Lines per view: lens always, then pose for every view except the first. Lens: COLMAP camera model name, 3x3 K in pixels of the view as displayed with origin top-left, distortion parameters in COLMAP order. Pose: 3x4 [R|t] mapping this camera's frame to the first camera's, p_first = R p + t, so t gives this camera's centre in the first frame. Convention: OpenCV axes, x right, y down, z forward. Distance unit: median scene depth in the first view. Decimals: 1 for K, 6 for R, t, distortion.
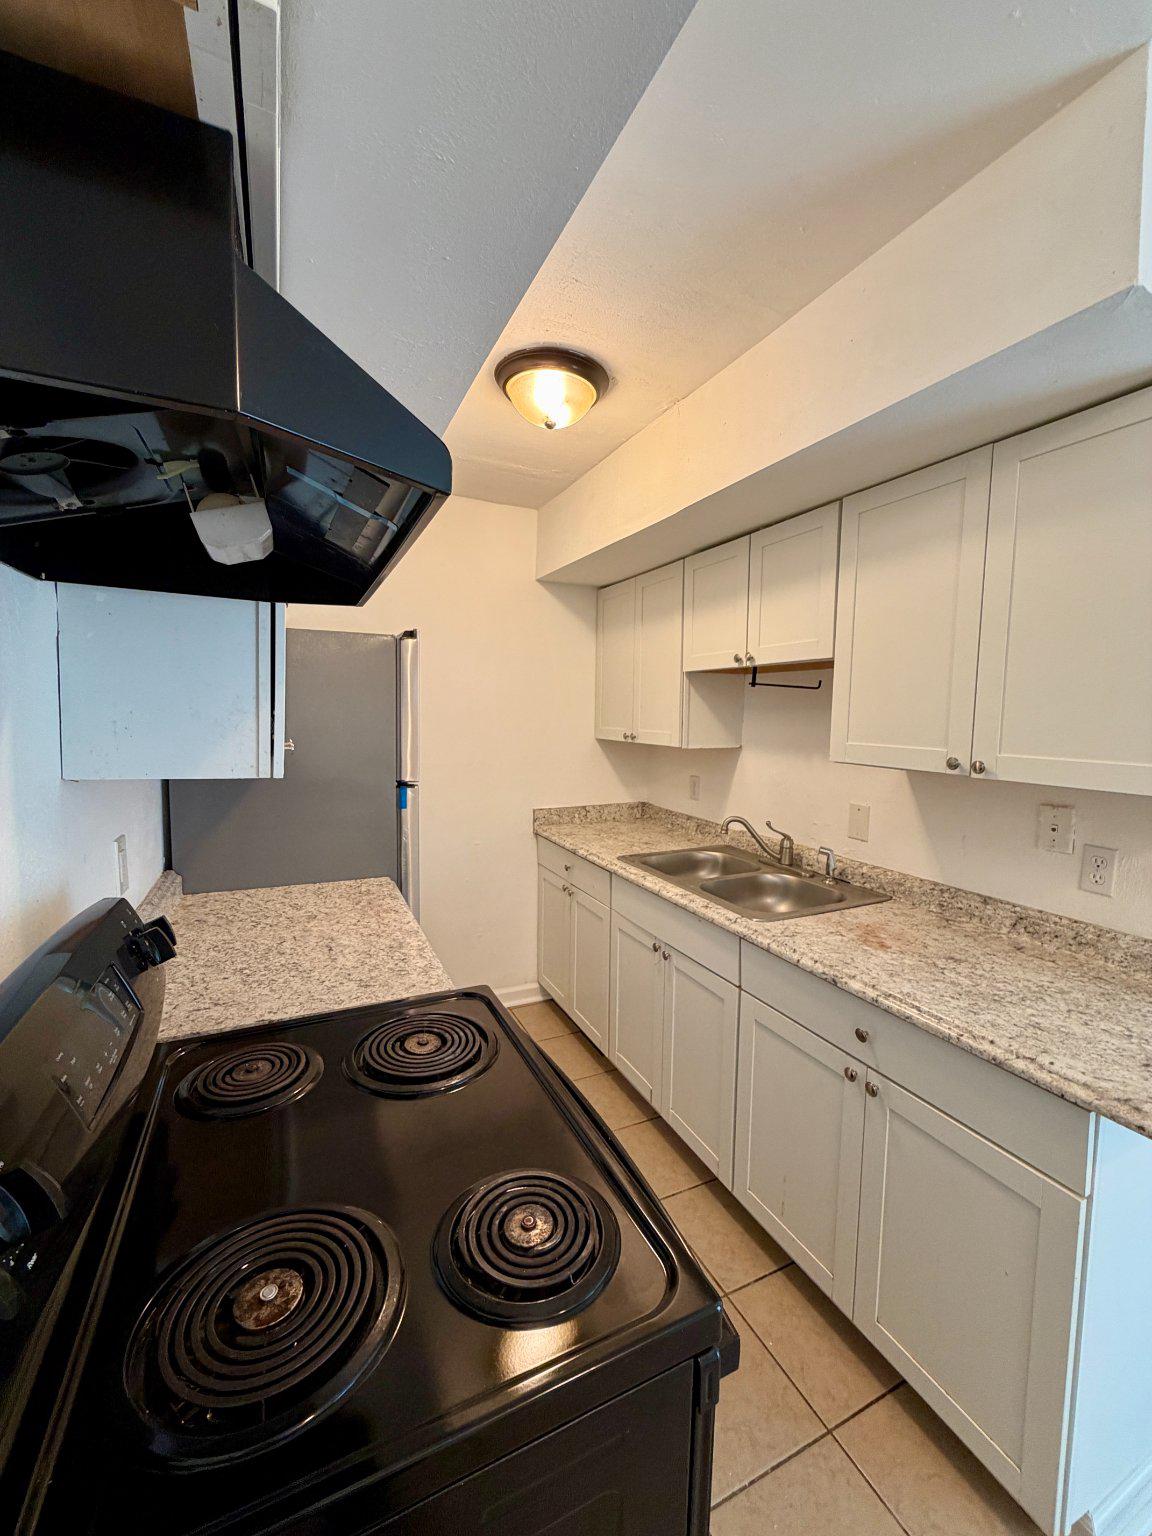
lens RADIAL K [[611.6, 0, 576.0], [0, 611.6, 768.0], [0, 0, 1]] dist [-0.000476, 0.010835]
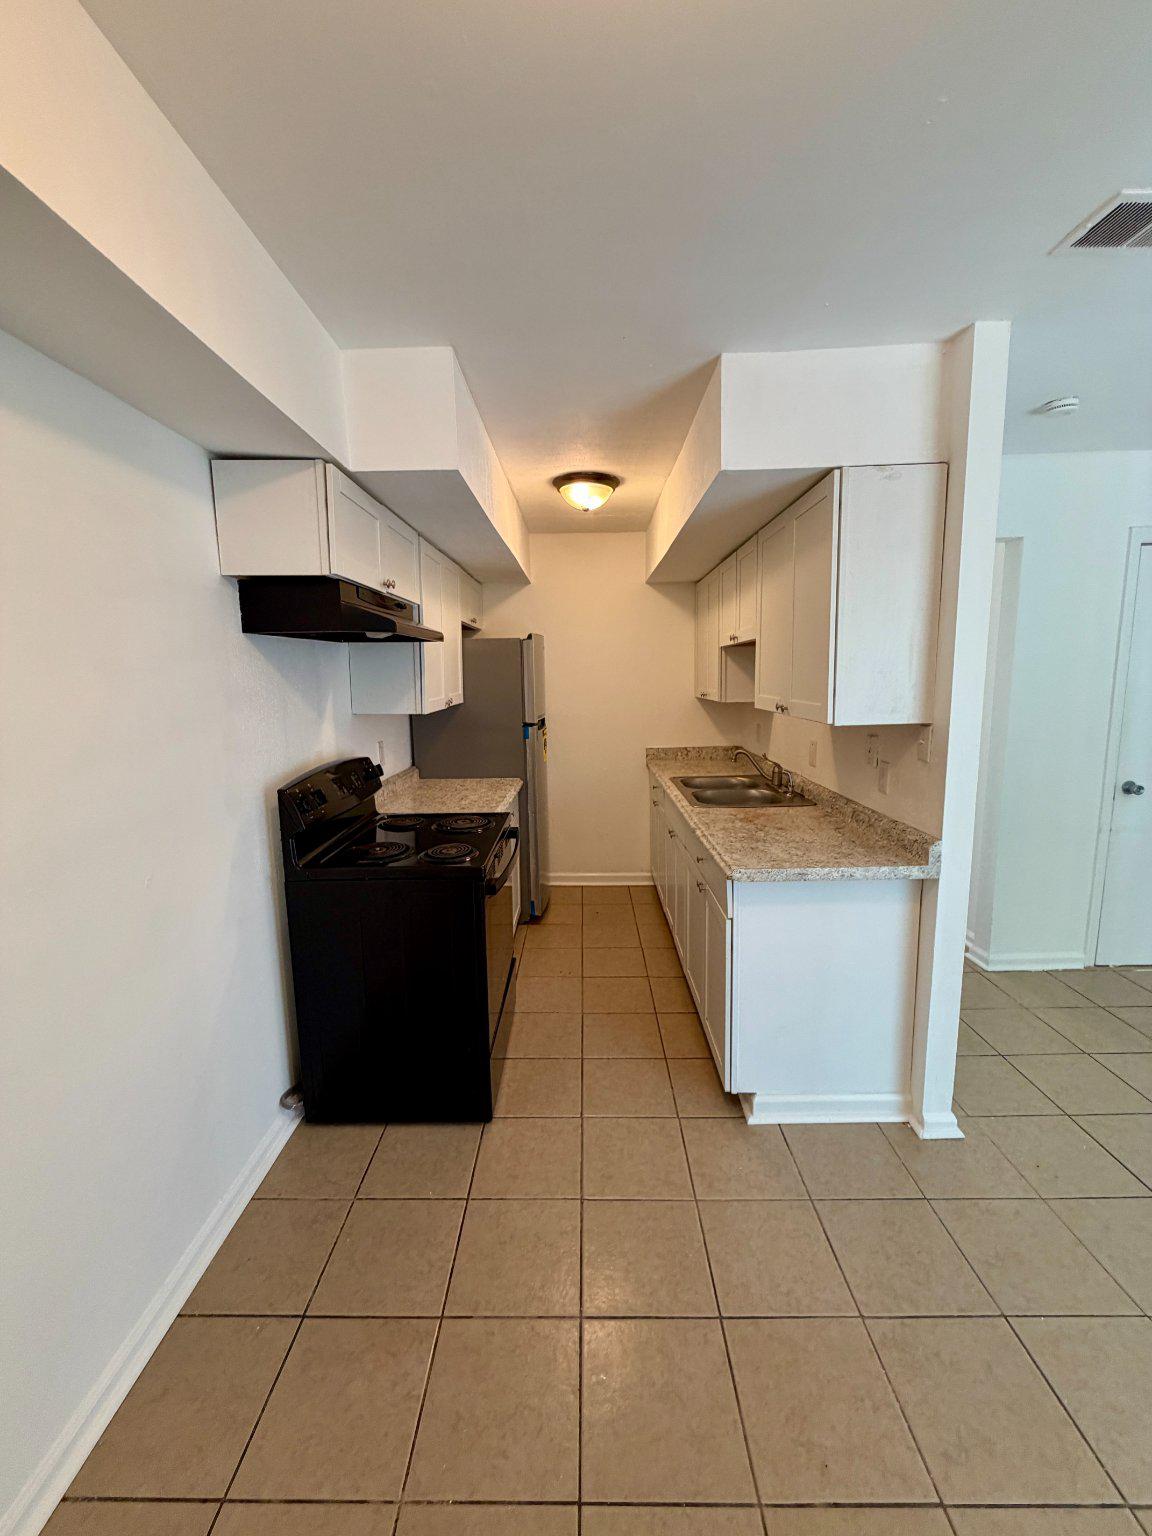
lens RADIAL K [[618.6, 0, 579.8], [0, 618.6, 762.6], [0, 0, 1]] dist [-0.001994, 0.011580]
pose [[0.898641, 0.027284, -0.437835, 0.507461], [-0.005915, 0.998727, 0.050096, 0.036621], [0.438645, -0.042429, 0.897658, -0.410378]]
